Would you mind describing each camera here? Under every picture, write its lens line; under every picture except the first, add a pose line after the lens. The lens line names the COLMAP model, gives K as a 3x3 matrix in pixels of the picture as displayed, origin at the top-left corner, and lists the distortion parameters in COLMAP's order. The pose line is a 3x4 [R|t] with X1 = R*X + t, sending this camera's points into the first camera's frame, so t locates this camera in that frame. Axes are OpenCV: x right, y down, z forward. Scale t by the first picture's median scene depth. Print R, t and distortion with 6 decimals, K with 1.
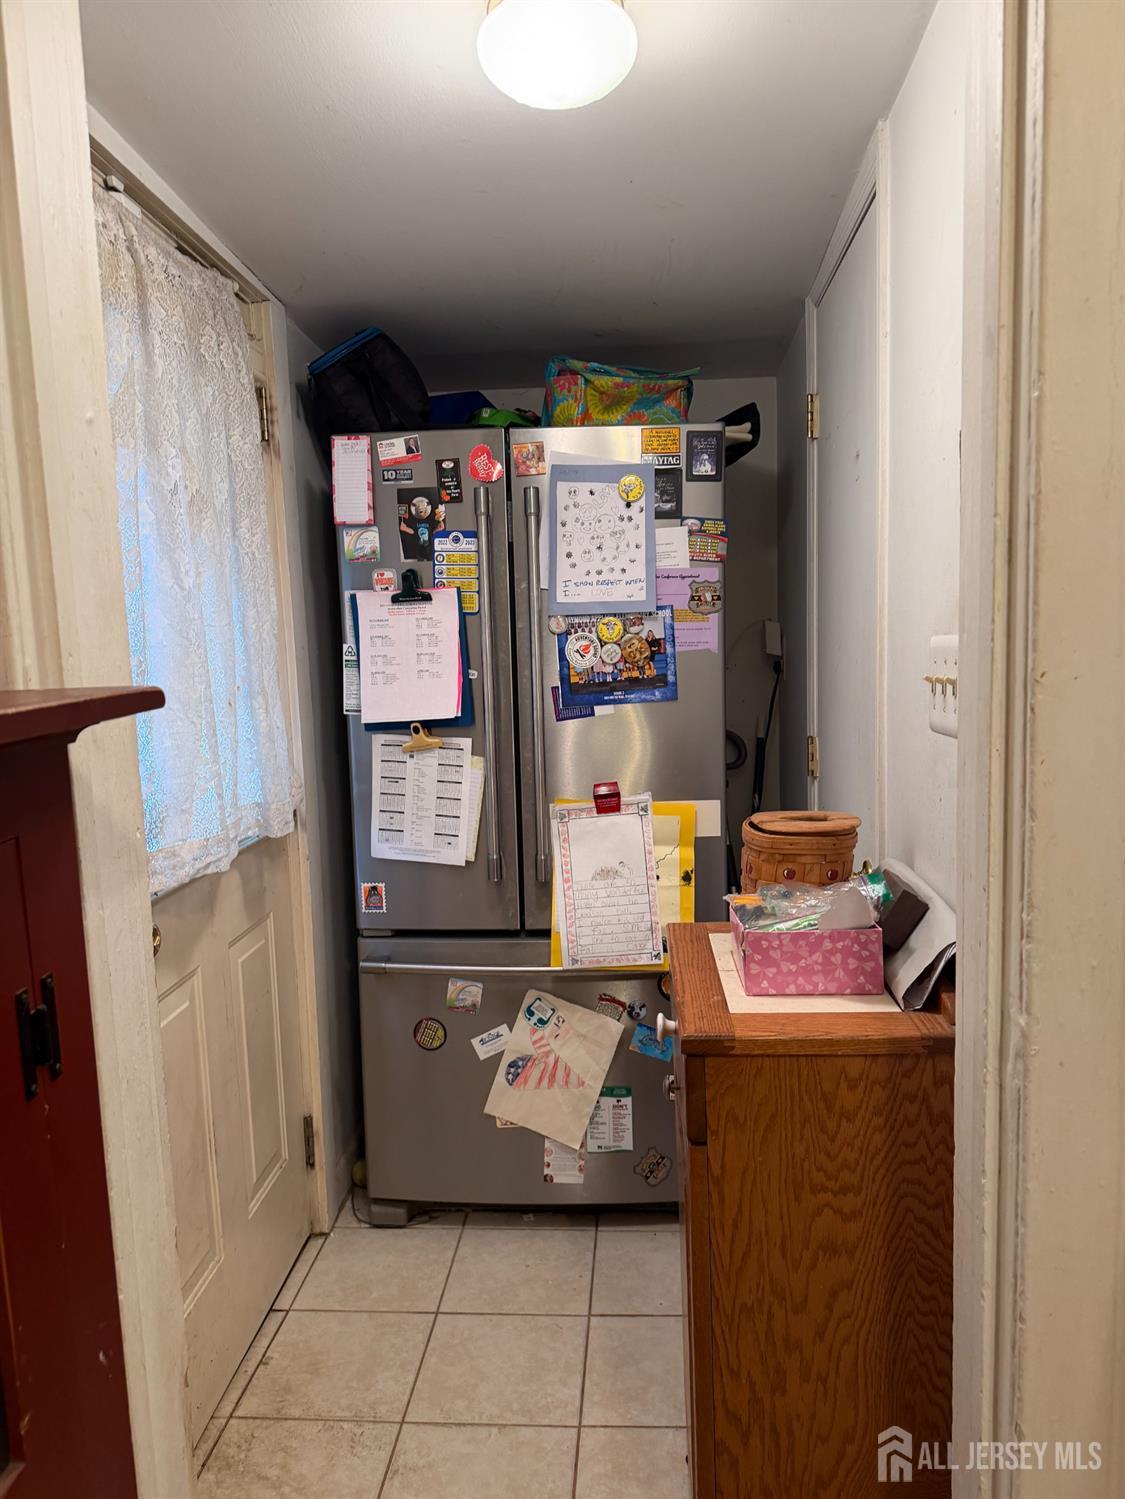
lens RADIAL K [[1050.1, 0, 577.5], [0, 1050.1, 752.6], [0, 0, 1]] dist [0.082816, -0.130174]
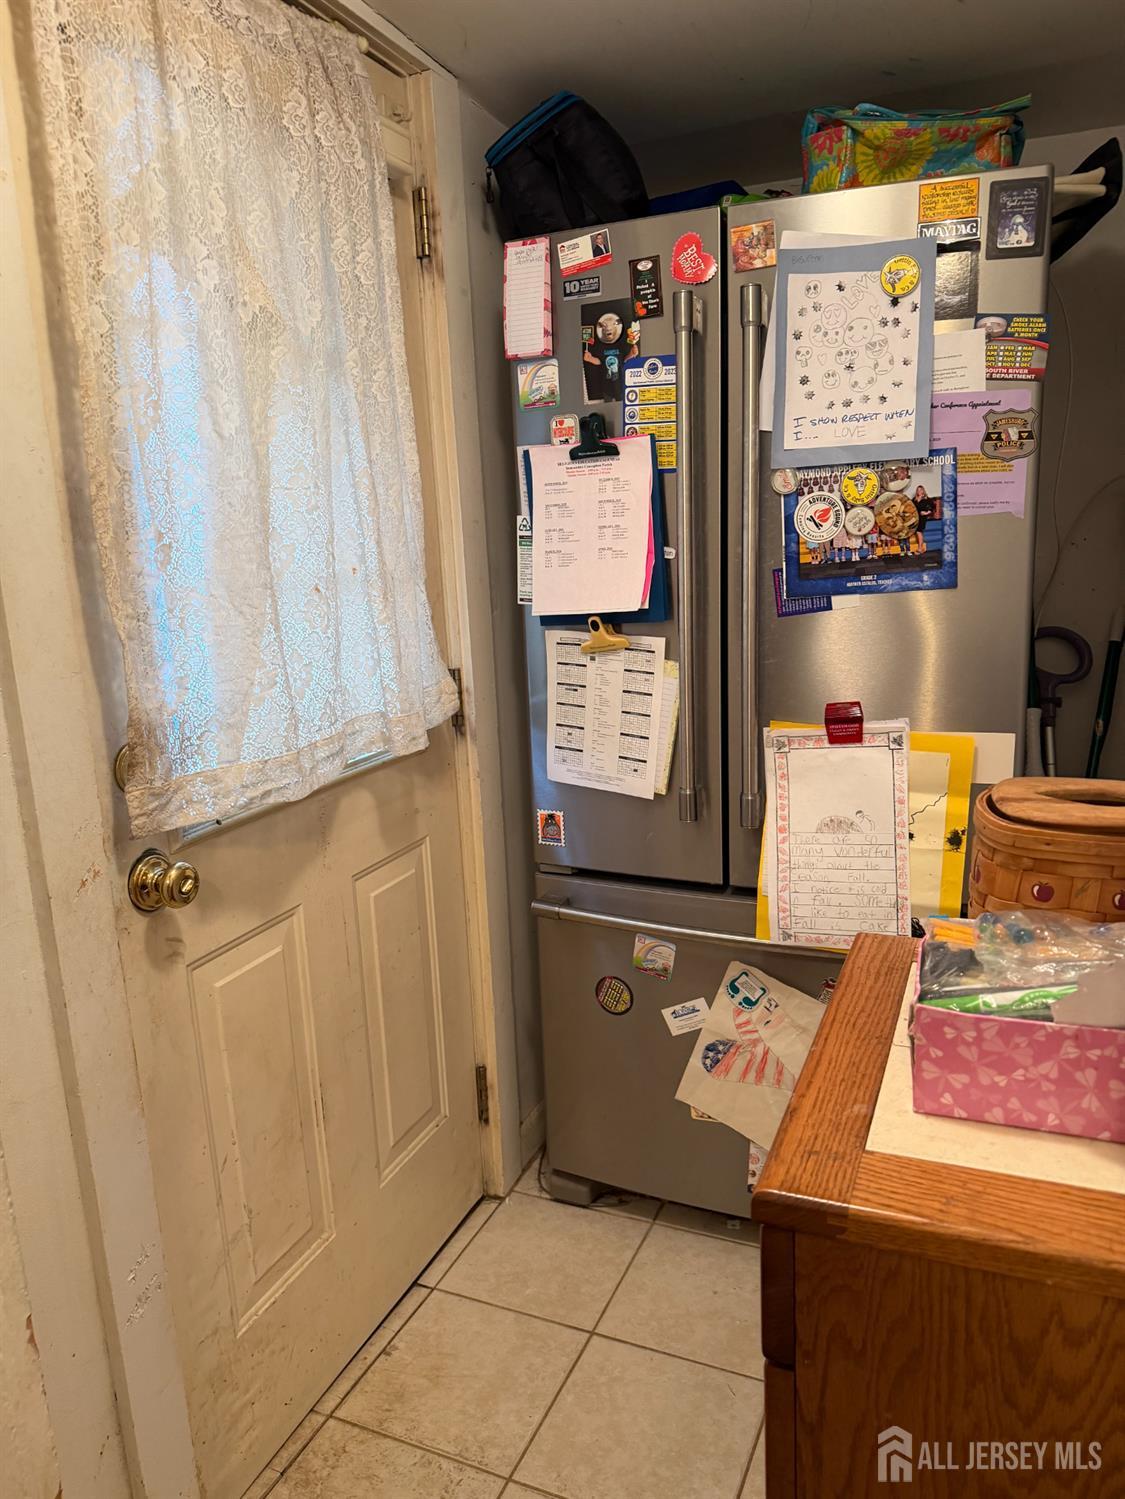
lens RADIAL K [[1159.1, 0, 482.8], [0, 1159.1, 769.2], [0, 0, 1]] dist [0.112229, -0.221629]
pose [[0.942242, 0.059579, -0.329593, 0.061831], [-0.024104, 0.993563, 0.110691, -0.008997], [0.334066, -0.096353, 0.937612, 0.151123]]
